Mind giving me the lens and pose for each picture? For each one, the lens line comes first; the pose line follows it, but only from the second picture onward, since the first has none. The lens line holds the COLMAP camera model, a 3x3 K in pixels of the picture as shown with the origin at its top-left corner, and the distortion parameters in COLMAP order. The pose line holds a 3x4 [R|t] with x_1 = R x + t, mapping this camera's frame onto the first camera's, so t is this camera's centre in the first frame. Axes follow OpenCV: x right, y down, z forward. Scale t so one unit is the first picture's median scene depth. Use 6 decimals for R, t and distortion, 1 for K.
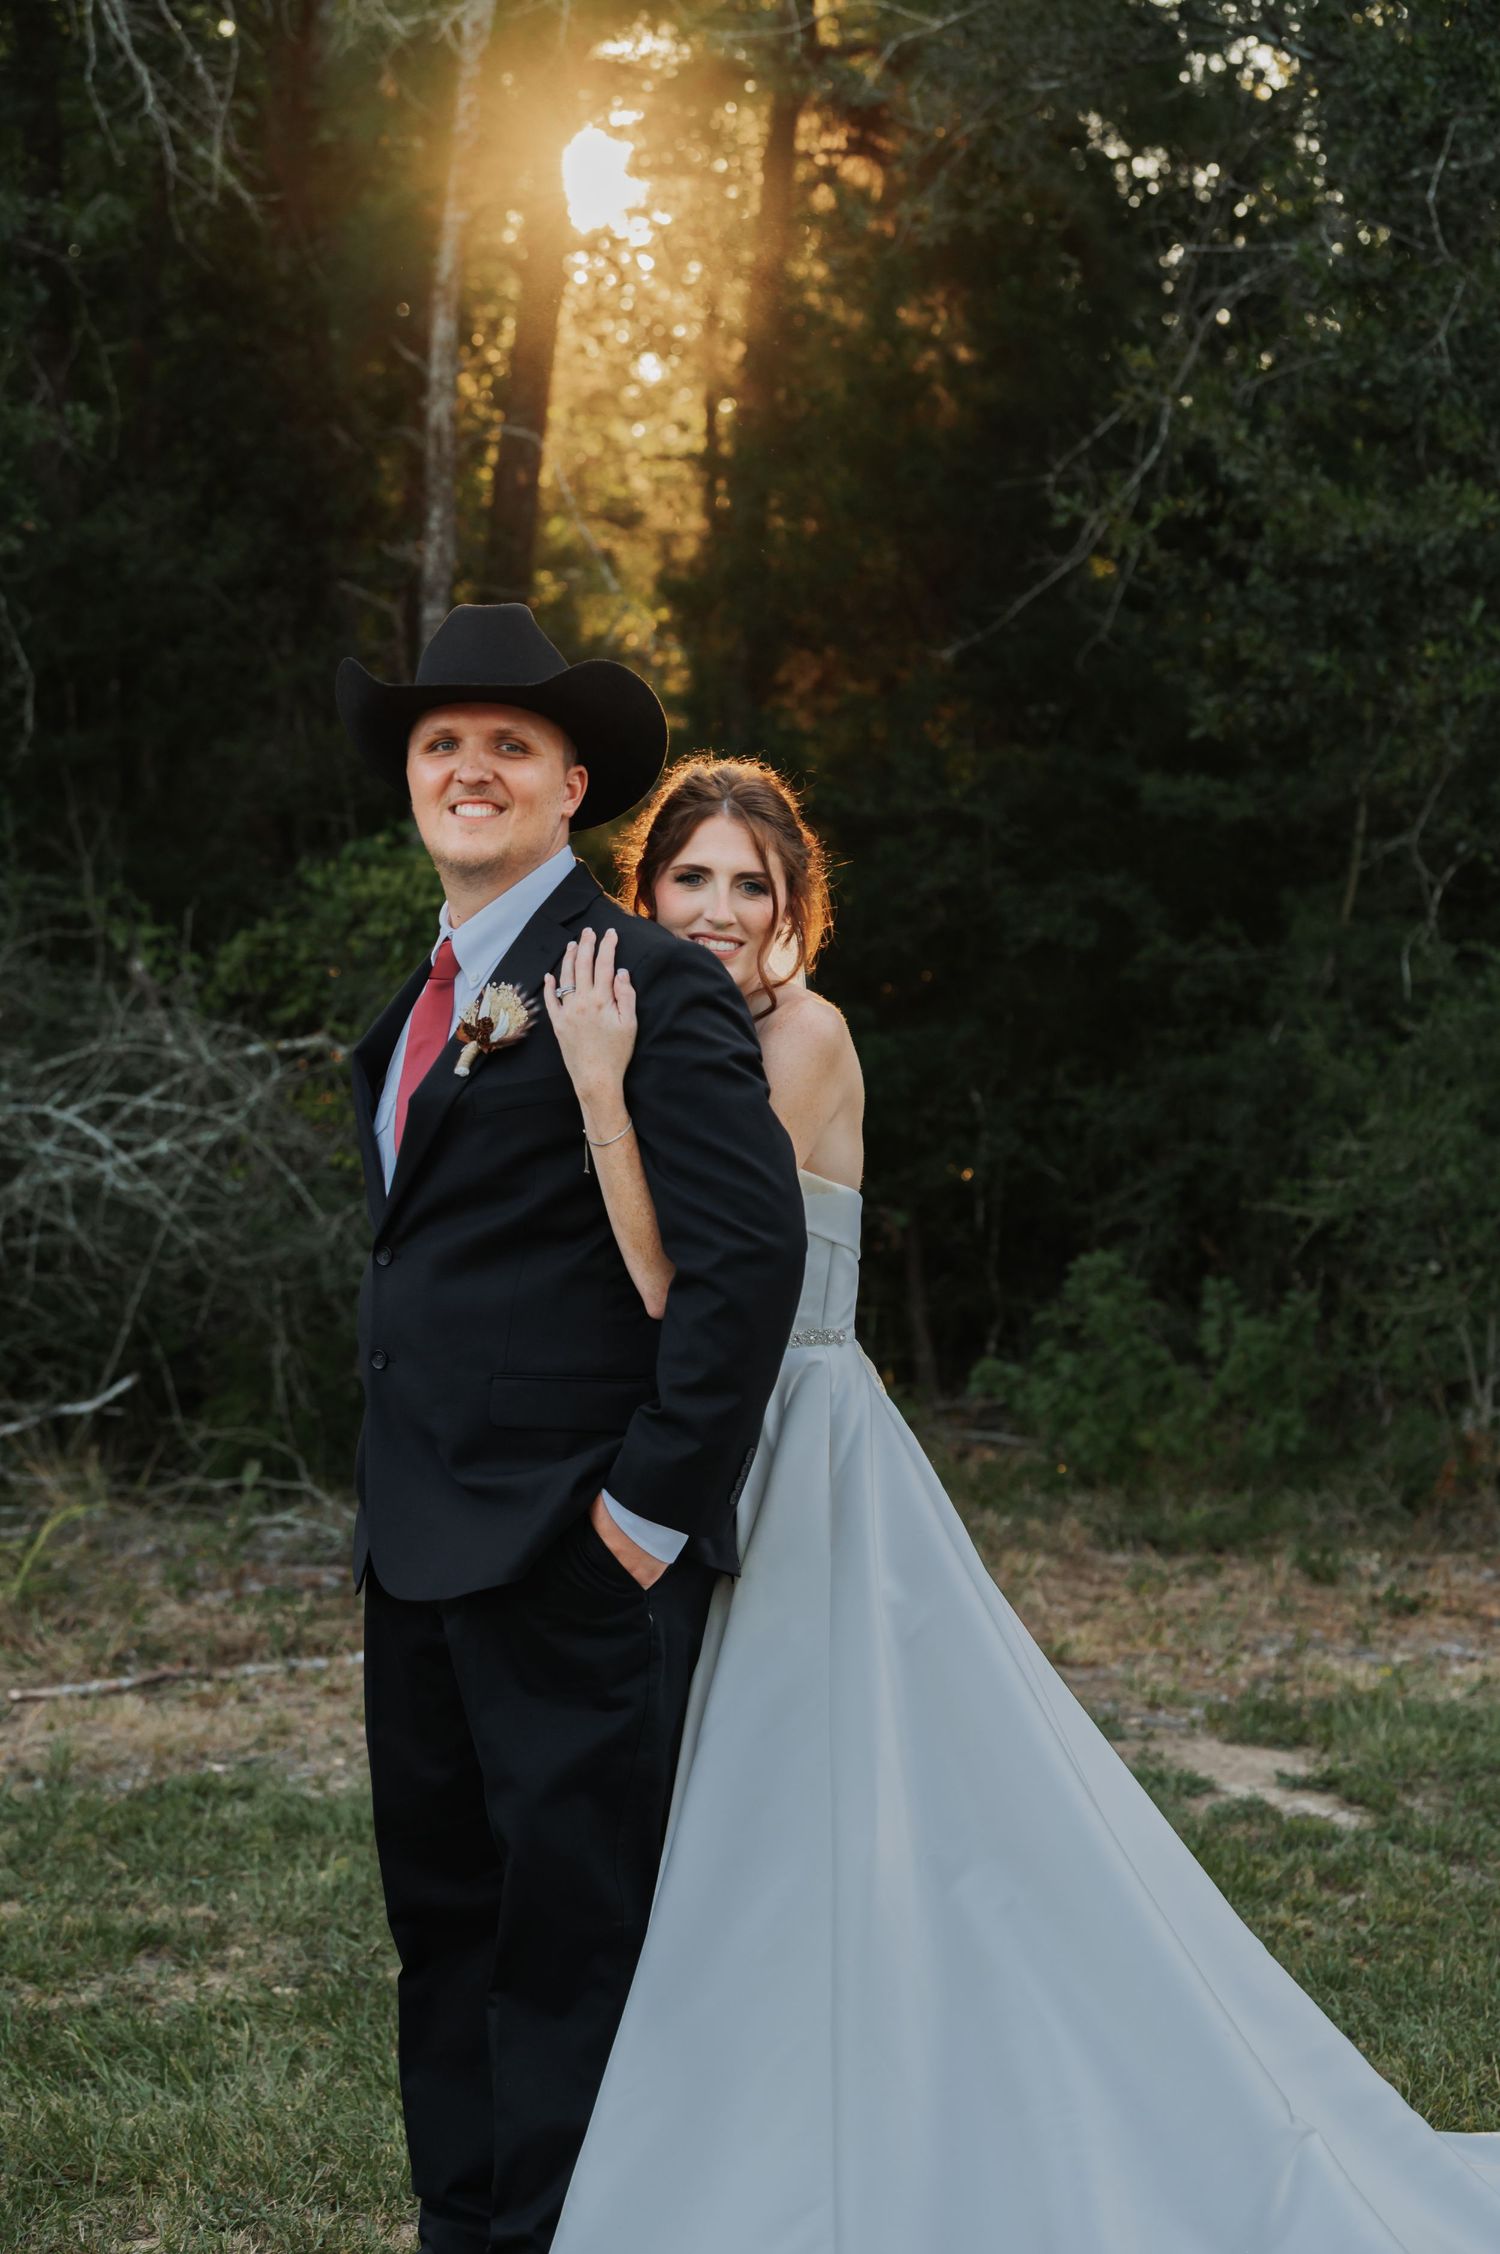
lens RADIAL K [[4379.8, 0, 750.0], [0, 4379.8, 1127.0], [0, 0, 1]] dist [-0.031193, -0.147988]
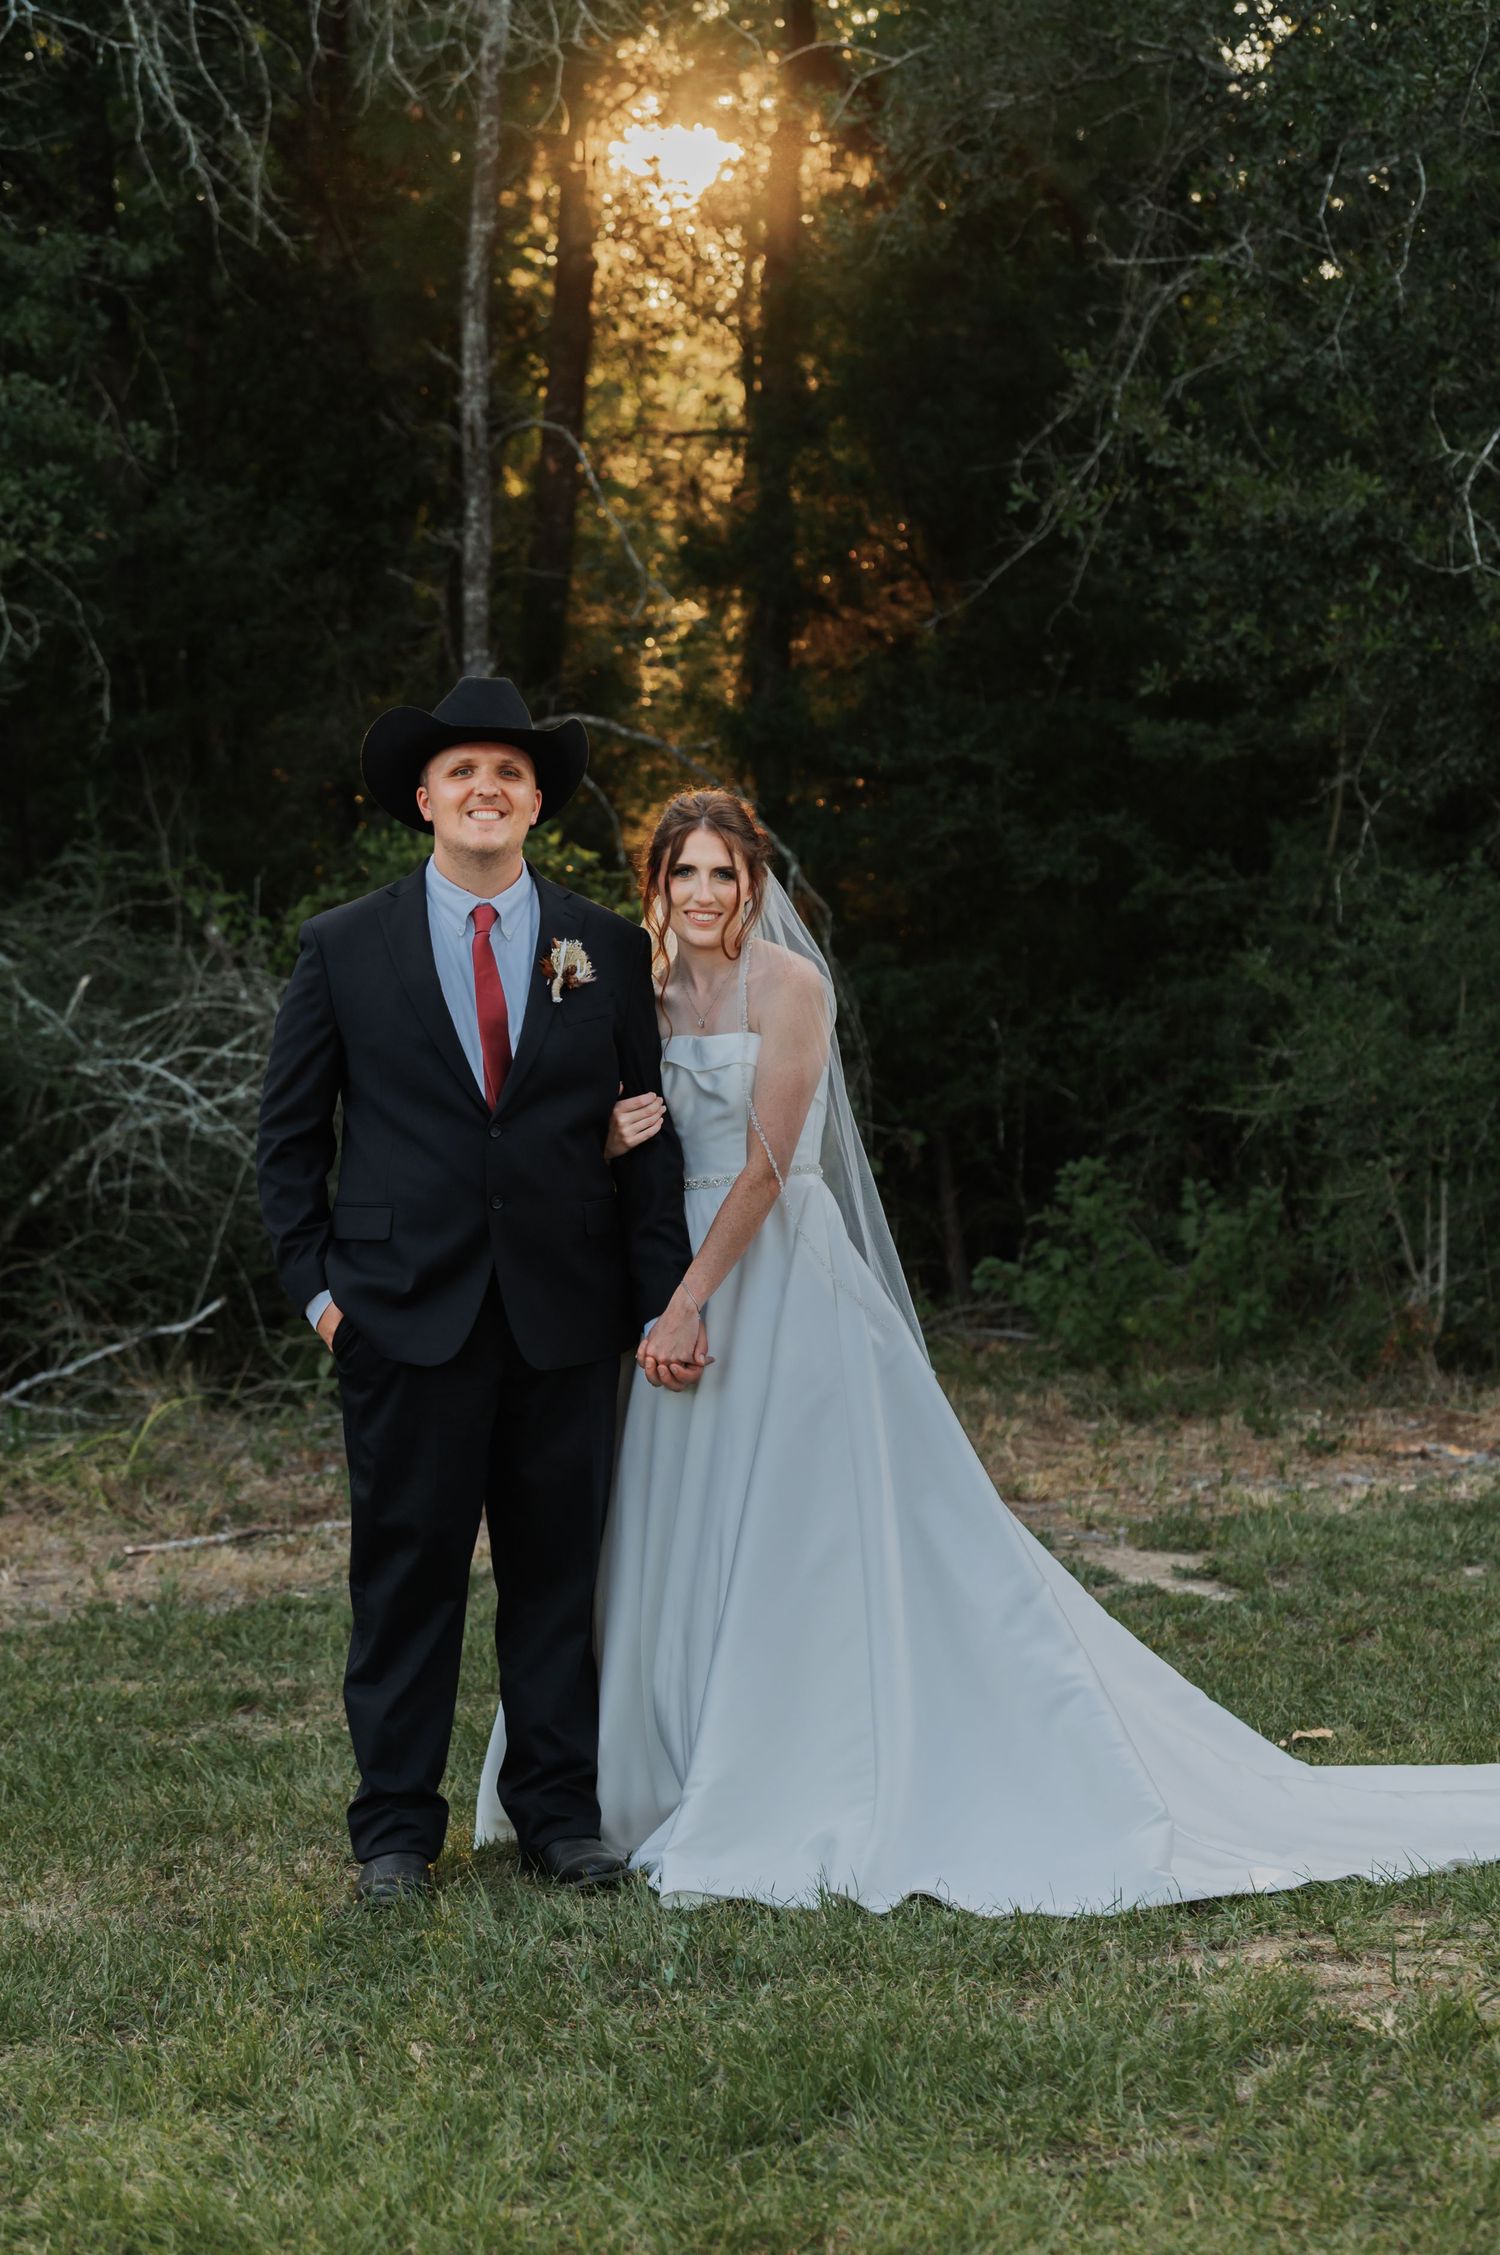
lens RADIAL K [[4476.1, 0, 750.0], [0, 4476.1, 1127.5], [0, 0, 1]] dist [0.013360, 0.131121]
pose [[0.999188, -0.033727, -0.022043, 0.020510], [0.033997, 0.999350, 0.012022, 0.004336], [0.021623, -0.012762, 0.999685, -0.139396]]
